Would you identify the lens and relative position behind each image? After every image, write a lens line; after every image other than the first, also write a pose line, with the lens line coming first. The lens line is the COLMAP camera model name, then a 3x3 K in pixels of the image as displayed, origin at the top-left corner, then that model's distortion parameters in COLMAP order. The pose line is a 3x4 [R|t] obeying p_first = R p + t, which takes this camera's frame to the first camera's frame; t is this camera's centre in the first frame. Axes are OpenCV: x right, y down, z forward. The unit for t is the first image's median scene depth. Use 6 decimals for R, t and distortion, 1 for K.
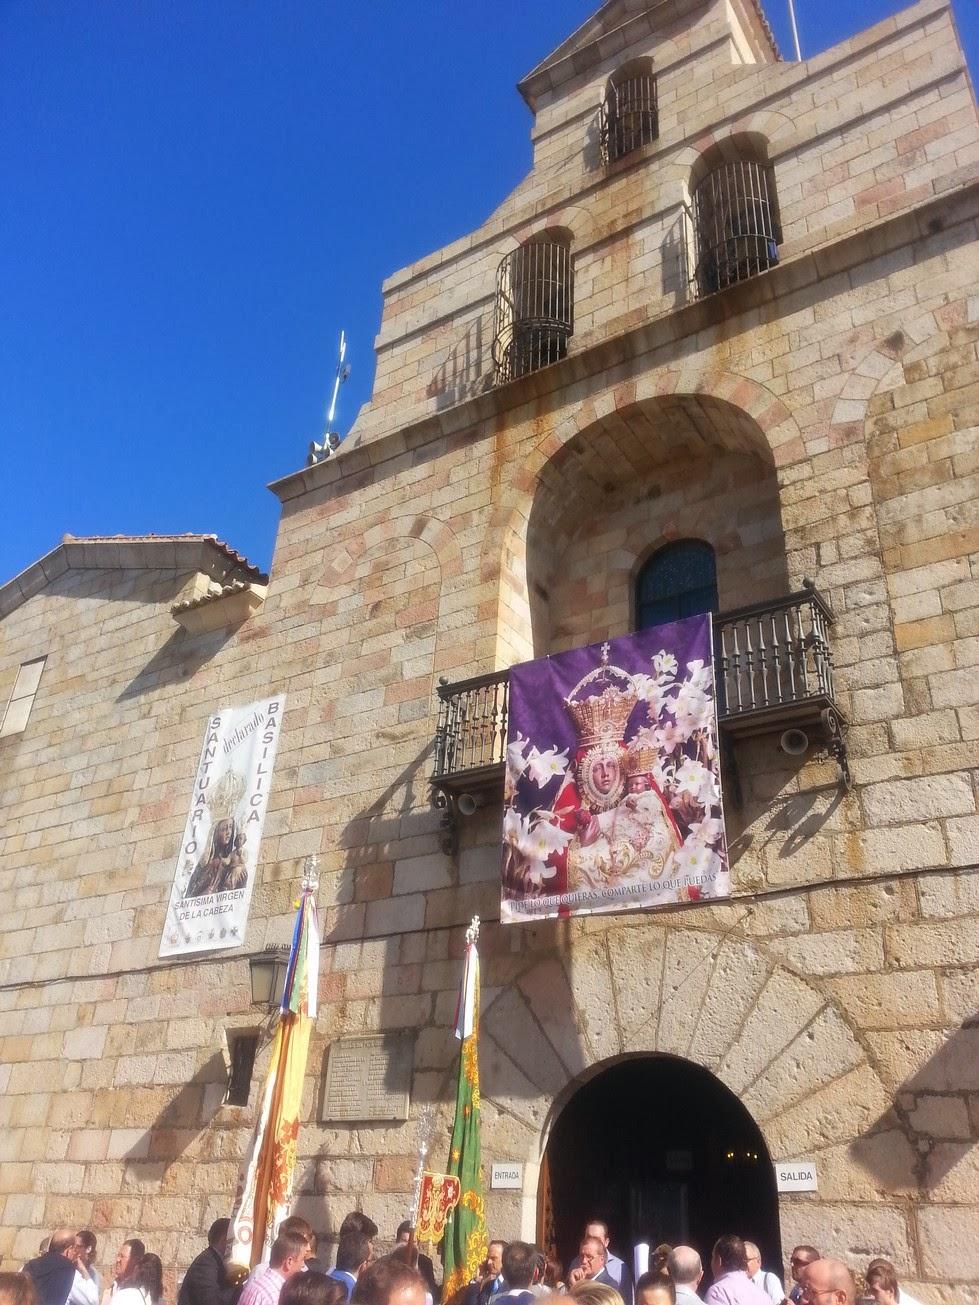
lens RADIAL K [[1025.1, 0, 489.5], [0, 1025.1, 652.5], [0, 0, 1]] dist [0.116362, -0.213161]
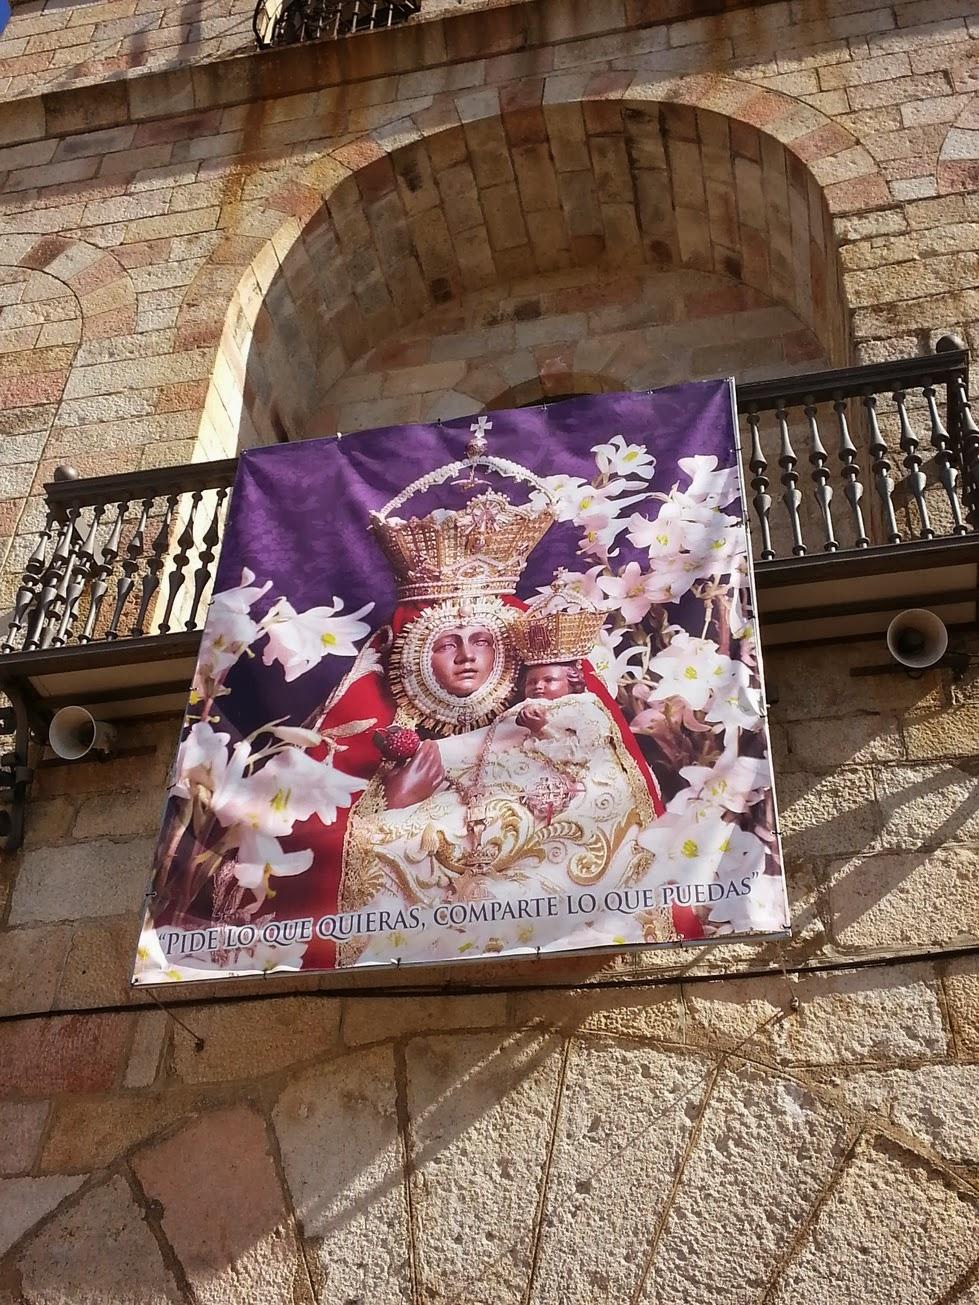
lens RADIAL K [[1521.7, 0, 493.9], [0, 1521.7, 649.0], [0, 0, 1]] dist [0.073748, -0.011963]
pose [[0.937080, 0.216580, 0.273814, -0.045416], [-0.166708, 0.966710, -0.194112, 0.240281], [-0.306740, 0.136251, 0.941991, 0.441915]]
